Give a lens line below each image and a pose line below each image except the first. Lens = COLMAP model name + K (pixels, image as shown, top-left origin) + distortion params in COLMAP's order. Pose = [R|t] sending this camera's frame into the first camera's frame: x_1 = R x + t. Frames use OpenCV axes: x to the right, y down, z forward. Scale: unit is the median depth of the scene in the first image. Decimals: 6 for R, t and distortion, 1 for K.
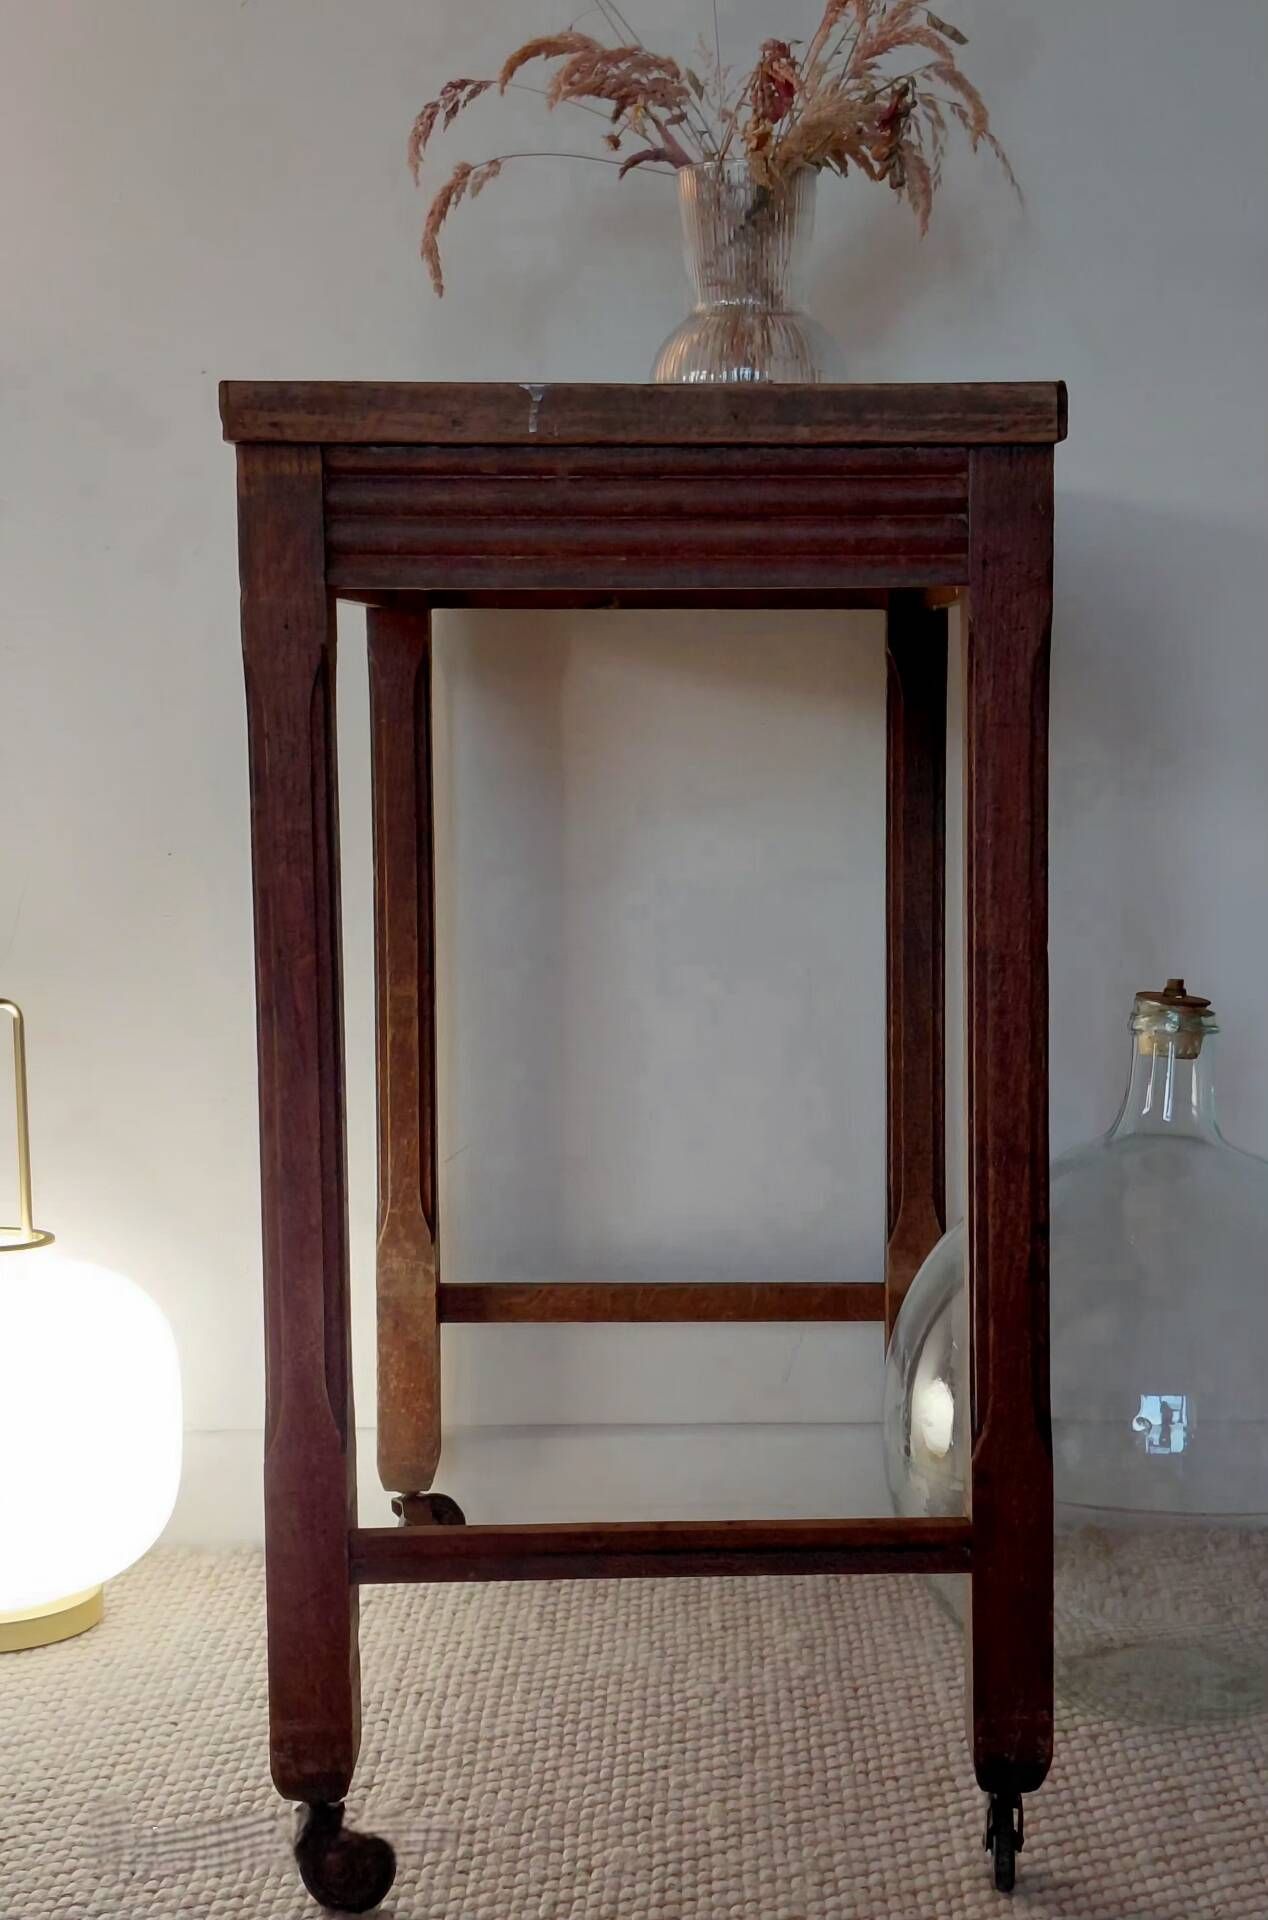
lens RADIAL K [[2966.4, 0, 734.3], [0, 2966.4, 941.1], [0, 0, 1]] dist [0.190210, 0.000000]
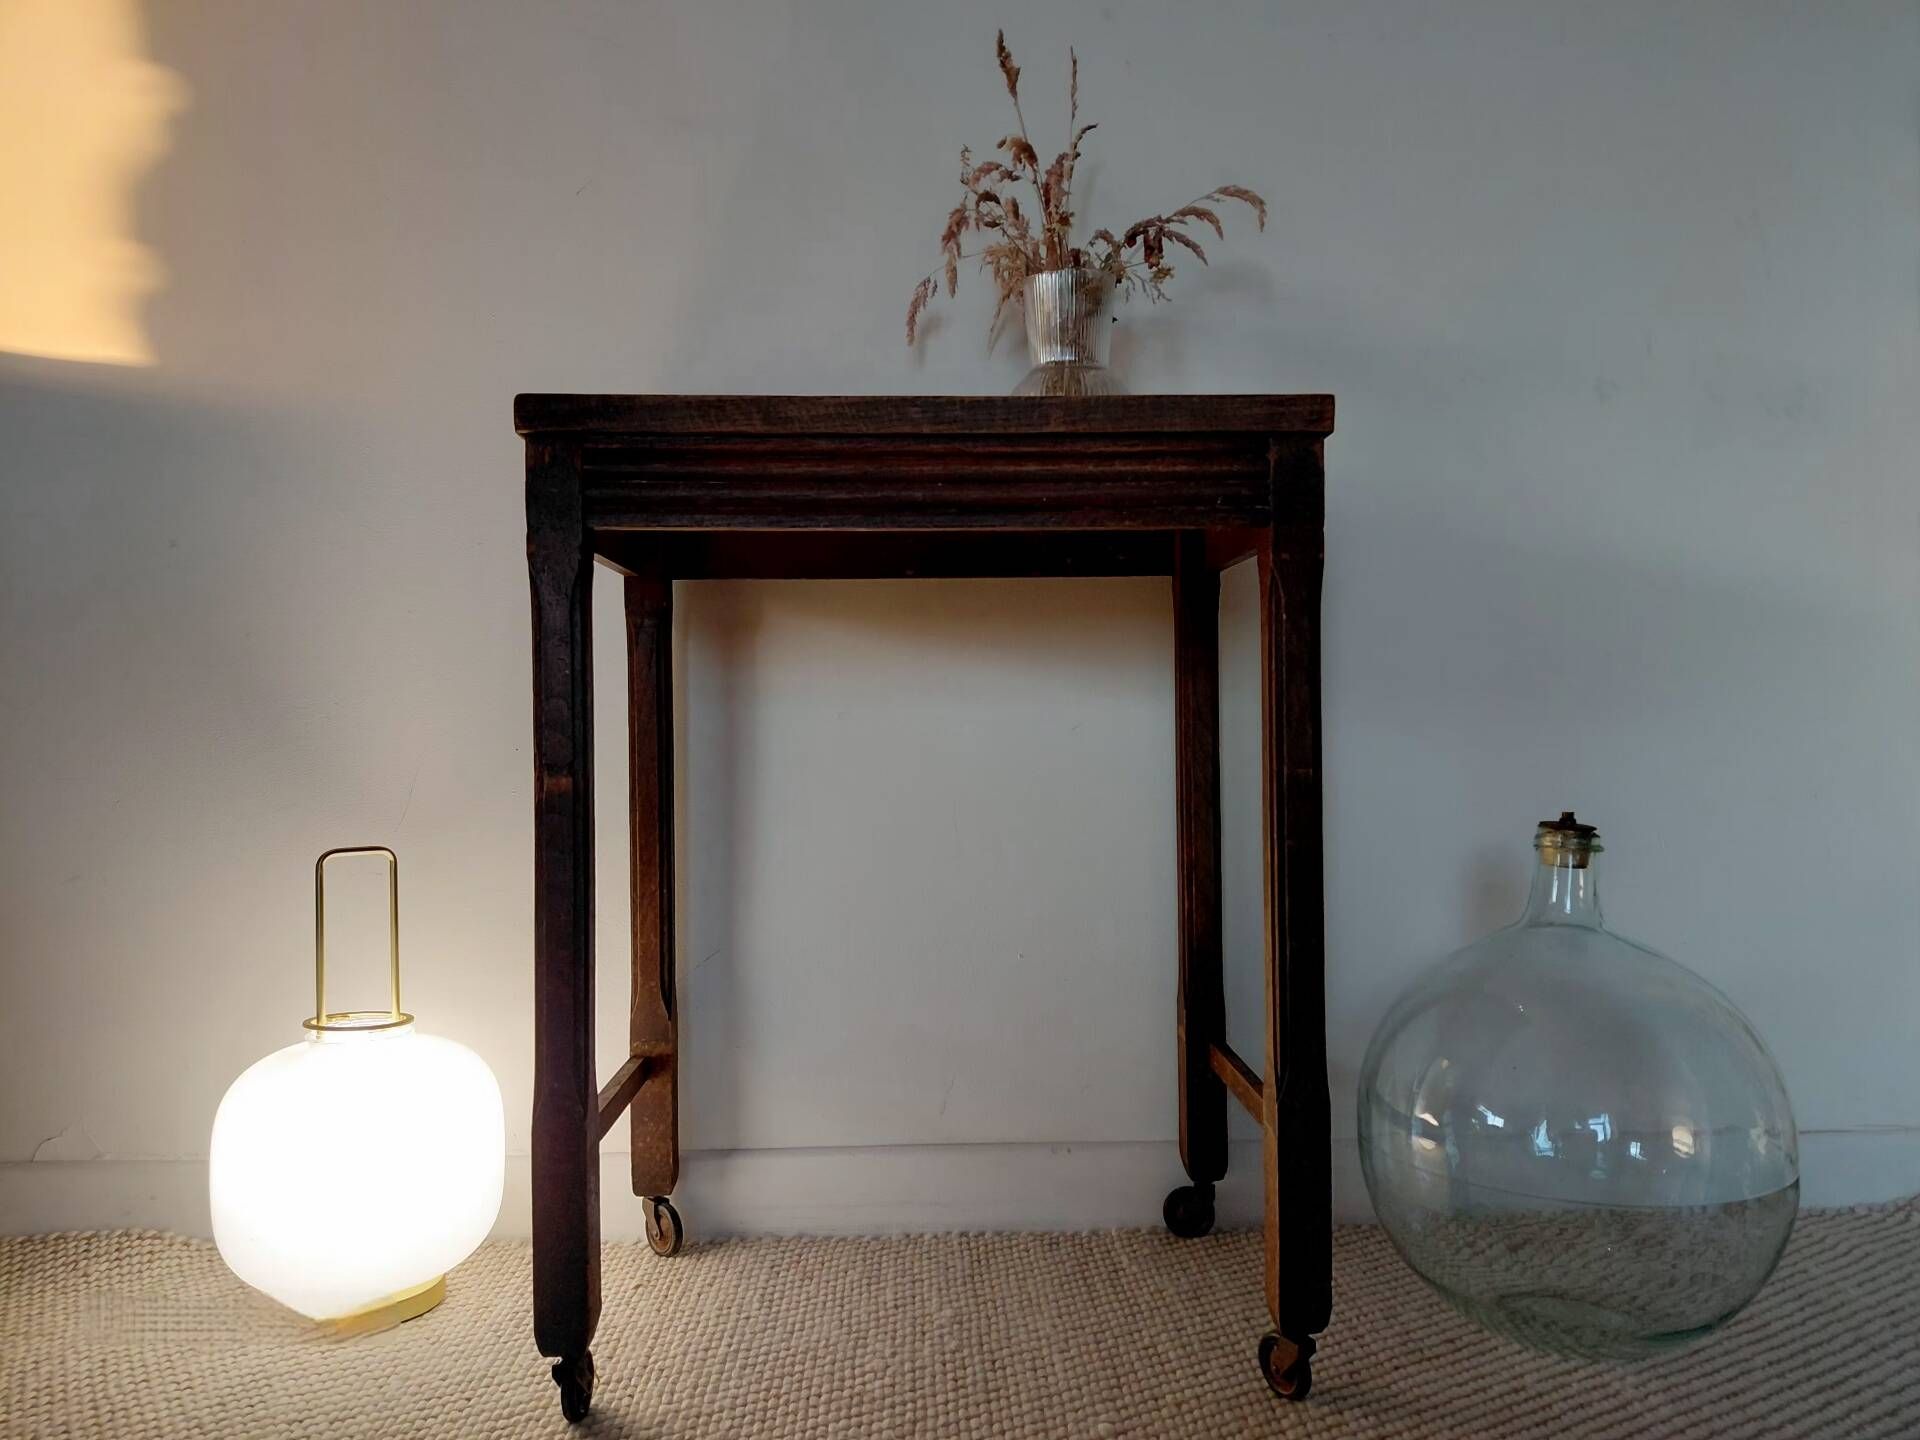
lens RADIAL K [[1430.0, 0, 941.6], [0, 1430.0, 725.9], [0, 0, 1]] dist [0.057782, -0.075859]
pose [[0.999894, -0.008686, 0.011658, 0.012994], [0.009752, 0.995452, -0.094761, 0.031870], [-0.010782, 0.094865, 0.995432, 0.353016]]
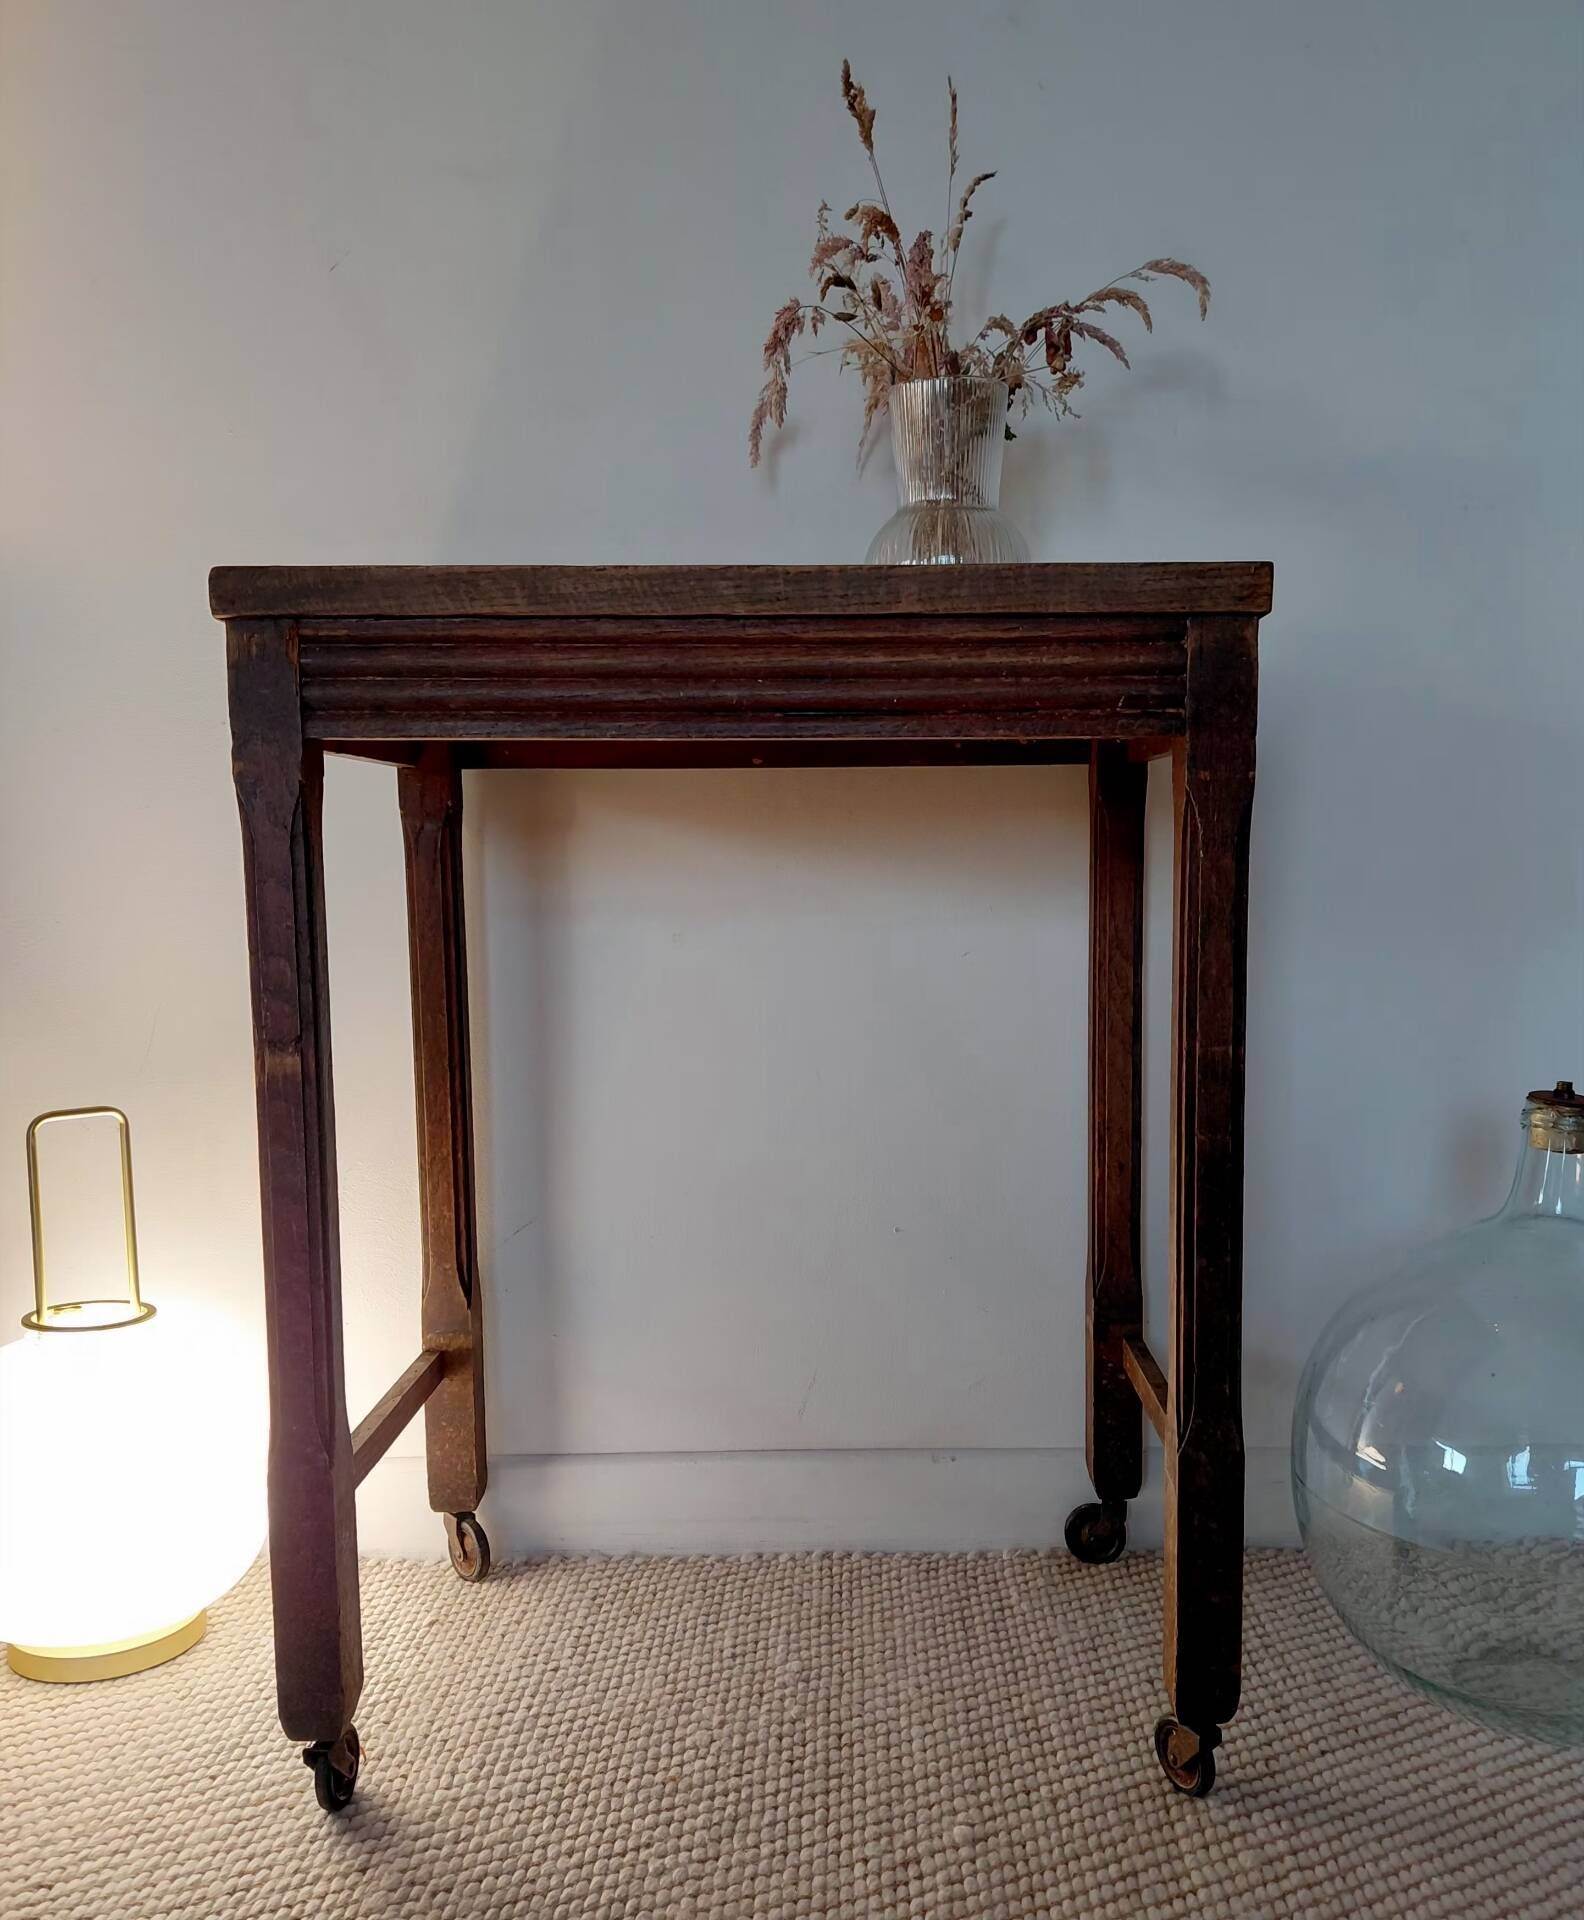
lens RADIAL K [[1668.5, 0, 845.1], [0, 1668.5, 1019.4], [0, 0, 1]] dist [0.039108, -0.058803]
pose [[0.999846, -0.006877, -0.016139, 0.055556], [0.007010, 0.999942, 0.008187, -0.019577], [0.016082, -0.008299, 0.999836, 0.396897]]
